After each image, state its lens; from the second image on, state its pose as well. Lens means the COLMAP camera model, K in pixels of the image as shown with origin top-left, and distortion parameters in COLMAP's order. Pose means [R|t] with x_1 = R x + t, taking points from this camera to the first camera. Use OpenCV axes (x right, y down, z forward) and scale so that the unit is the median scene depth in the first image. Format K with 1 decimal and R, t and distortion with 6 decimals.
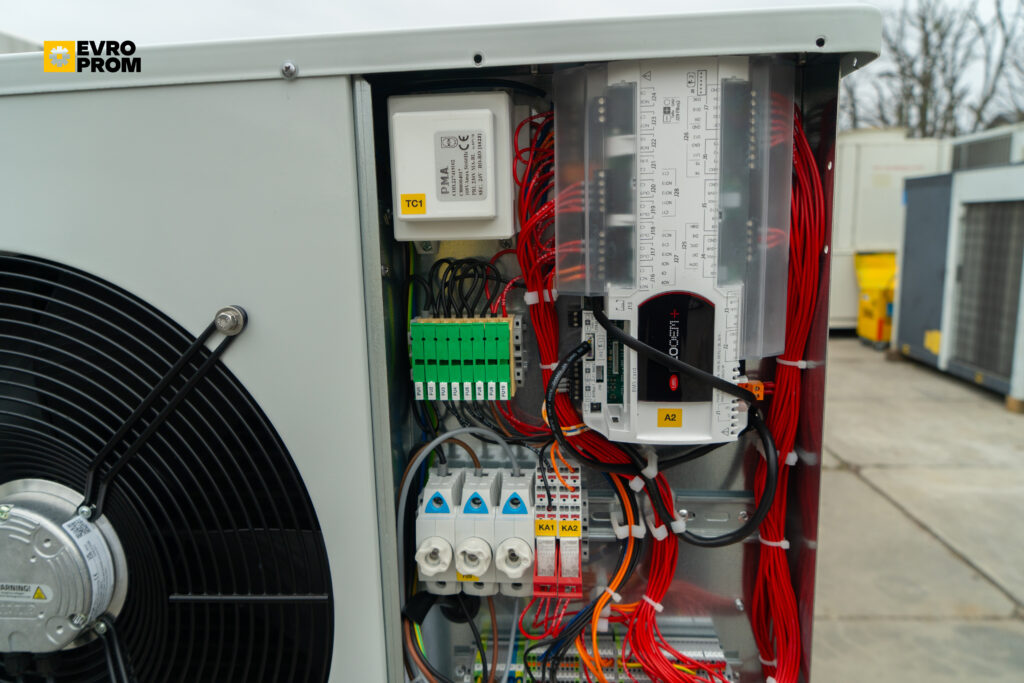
lens RADIAL K [[686.9, 0, 514.0], [0, 686.9, 339.7], [0, 0, 1]] dist [-0.027104, 0.016605]
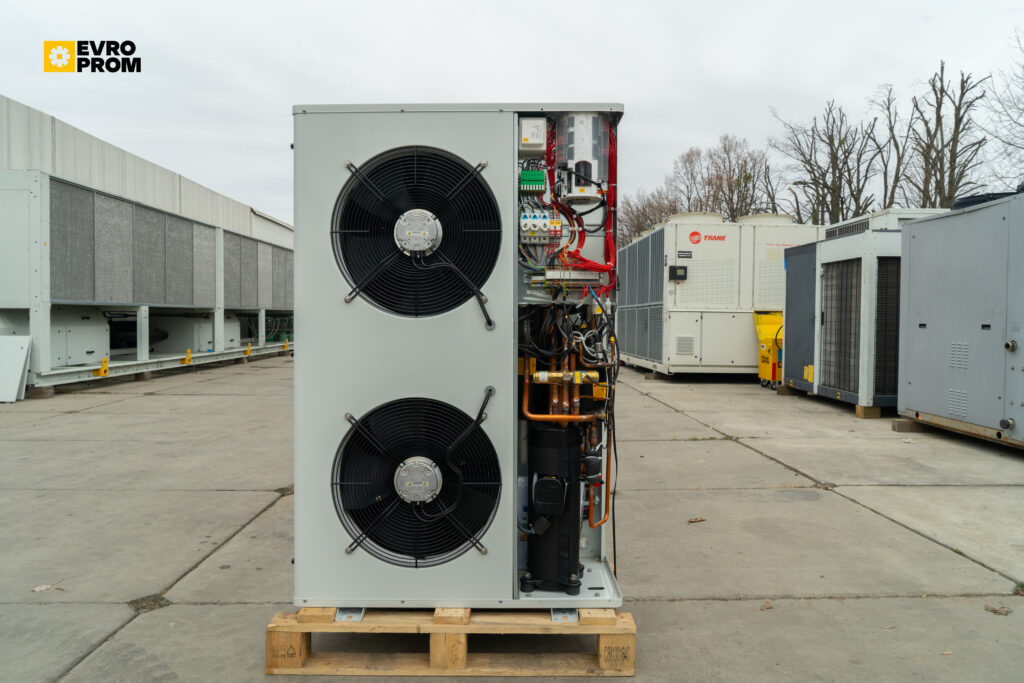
lens RADIAL K [[686.9, 0, 514.0], [0, 686.9, 339.7], [0, 0, 1]] dist [-0.027104, 0.016605]
pose [[0.996282, 0.025779, 0.082211, -0.510007], [-0.015000, 0.991514, -0.129130, 1.537623], [-0.084842, 0.127417, 0.988214, -2.989897]]
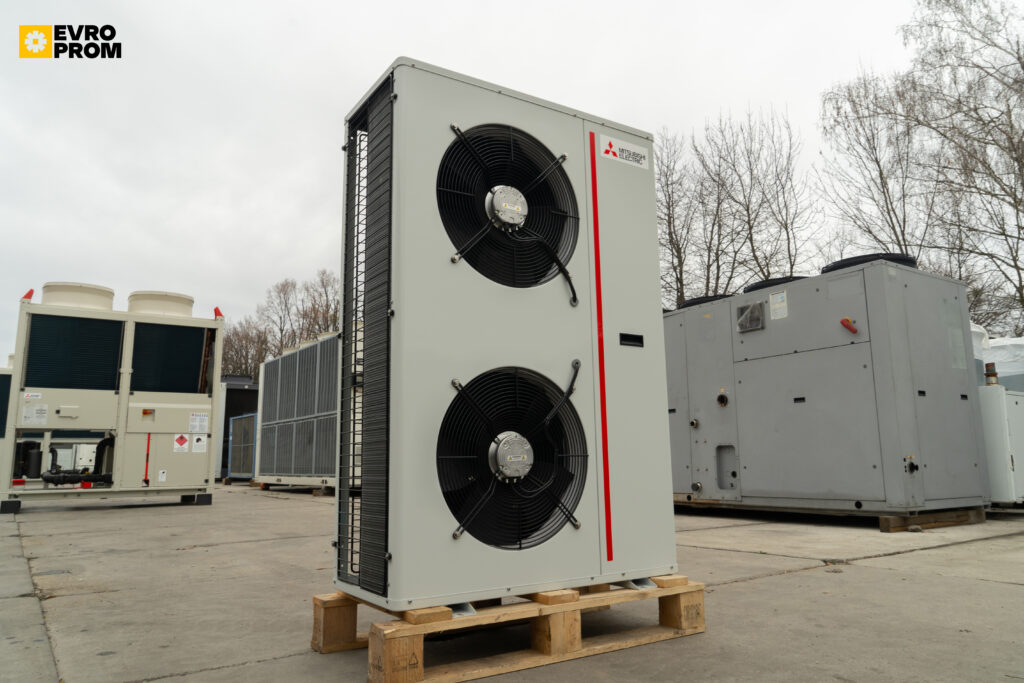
lens RADIAL K [[720.9, 0, 515.7], [0, 720.9, 339.8], [0, 0, 1]] dist [-0.017603, 0.003655]
pose [[0.785962, 0.117344, 0.607037, -3.323724], [0.090374, 0.949474, -0.300552, 2.473471], [-0.611634, 0.291083, 0.735646, -1.967630]]
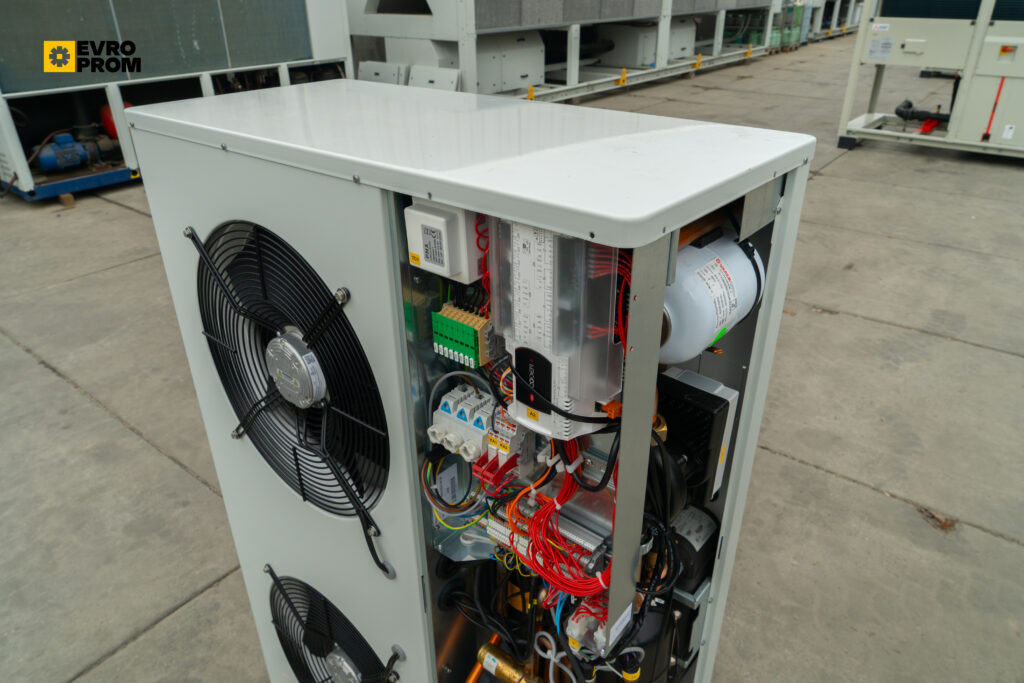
lens RADIAL K [[686.9, 0, 514.0], [0, 686.9, 339.7], [0, 0, 1]] dist [-0.027104, 0.016605]
pose [[0.820605, 0.282393, -0.496852, 0.901866], [-0.100475, 0.927135, 0.361006, -0.604606], [0.562594, -0.246322, 0.789185, -0.266509]]
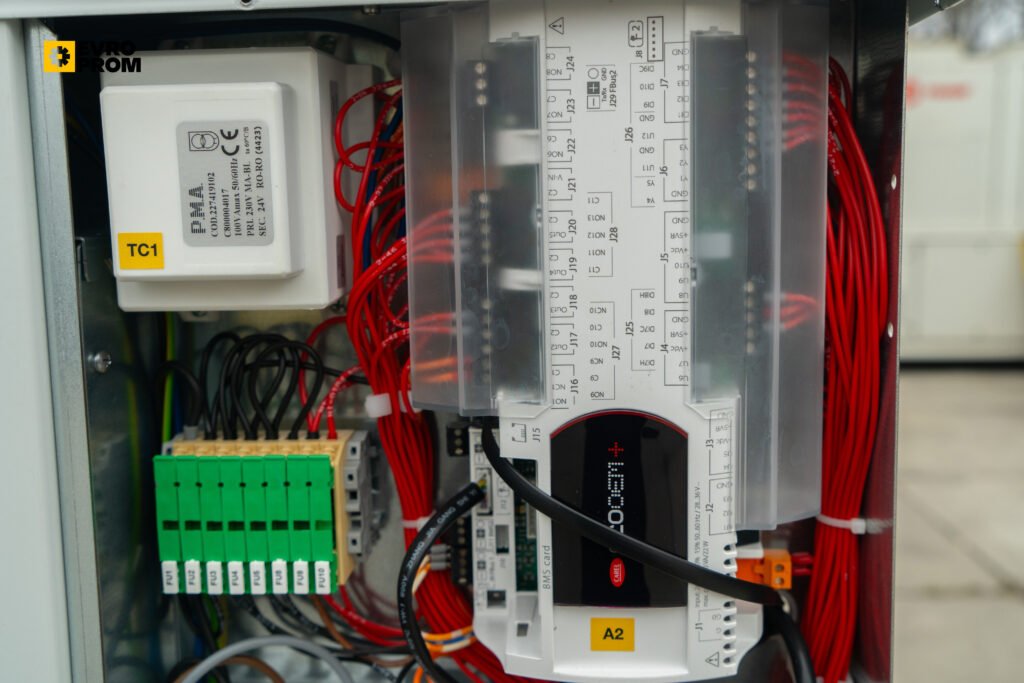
lens RADIAL K [[1106.5, 0, 512.0], [0, 1106.5, 341.5], [0, 0, 1]] dist [0.007132, 0.000185]
pose [[0.999671, -0.000860, 0.025627, 0.115943], [0.001588, 0.999595, -0.028404, -0.090587], [-0.025592, 0.028435, 0.999268, 0.098127]]
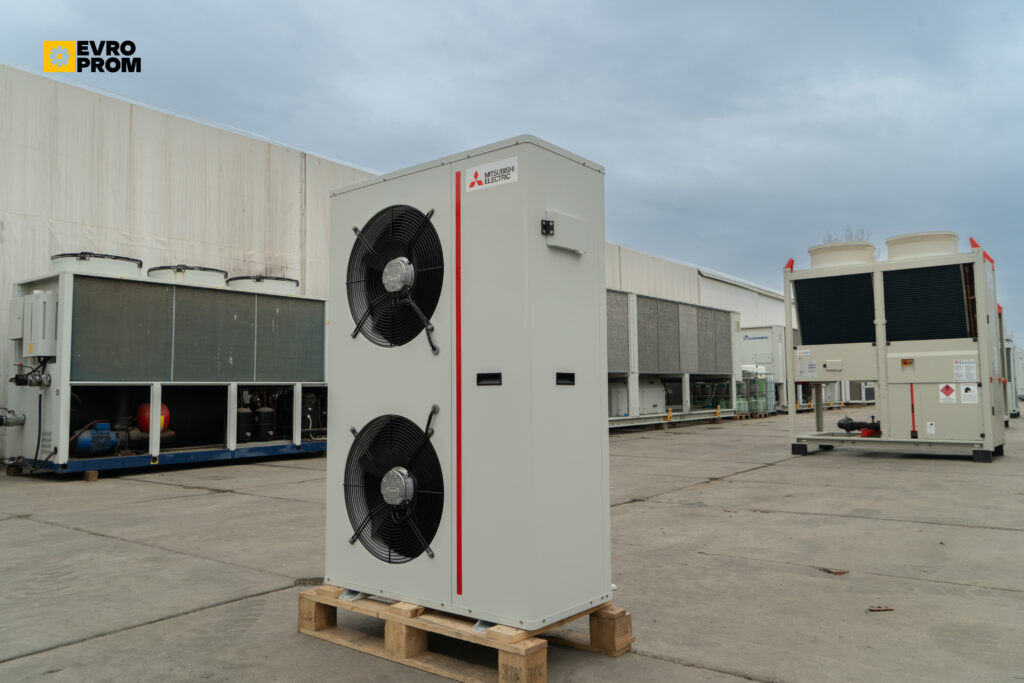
lens RADIAL K [[761.9, 0, 512.0], [0, 761.9, 341.5], [0, 0, 1]] dist [-0.002842, 0.006161]
pose [[0.830115, -0.020381, -0.557220, 2.984472], [-0.098056, 0.978422, -0.181864, 1.749750], [0.548903, 0.205607, 0.810204, -2.838680]]
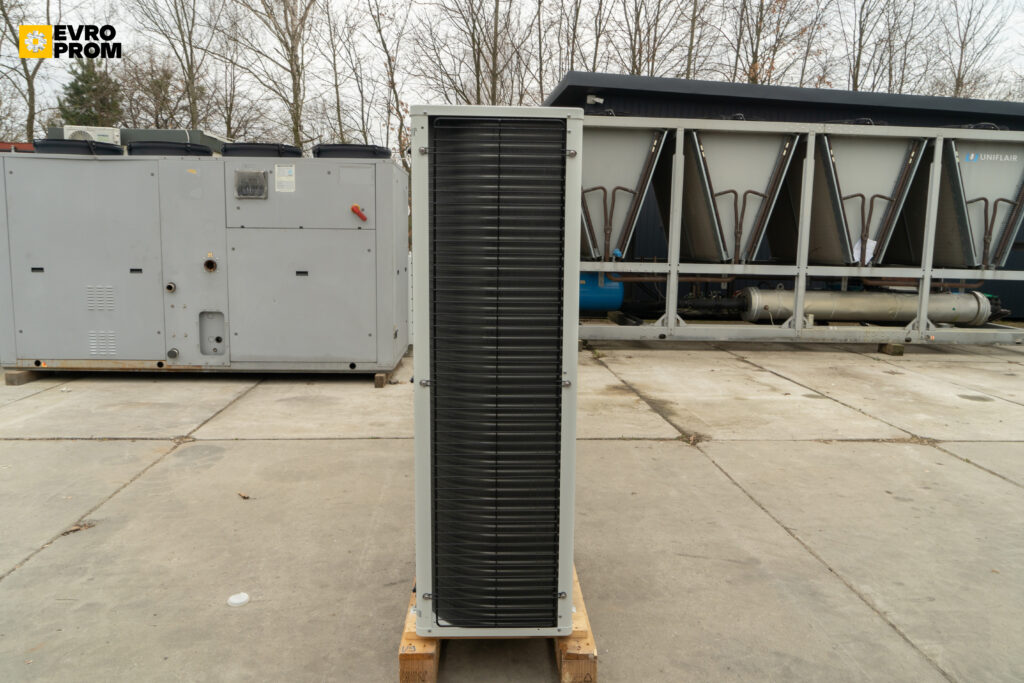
lens RADIAL K [[720.9, 0, 515.7], [0, 720.9, 339.8], [0, 0, 1]] dist [-0.017603, 0.003655]
pose [[-0.126207, -0.119335, 0.984800, -5.448168], [0.142748, 0.980221, 0.137074, 0.261178], [-0.981679, 0.157878, -0.106676, 1.942717]]
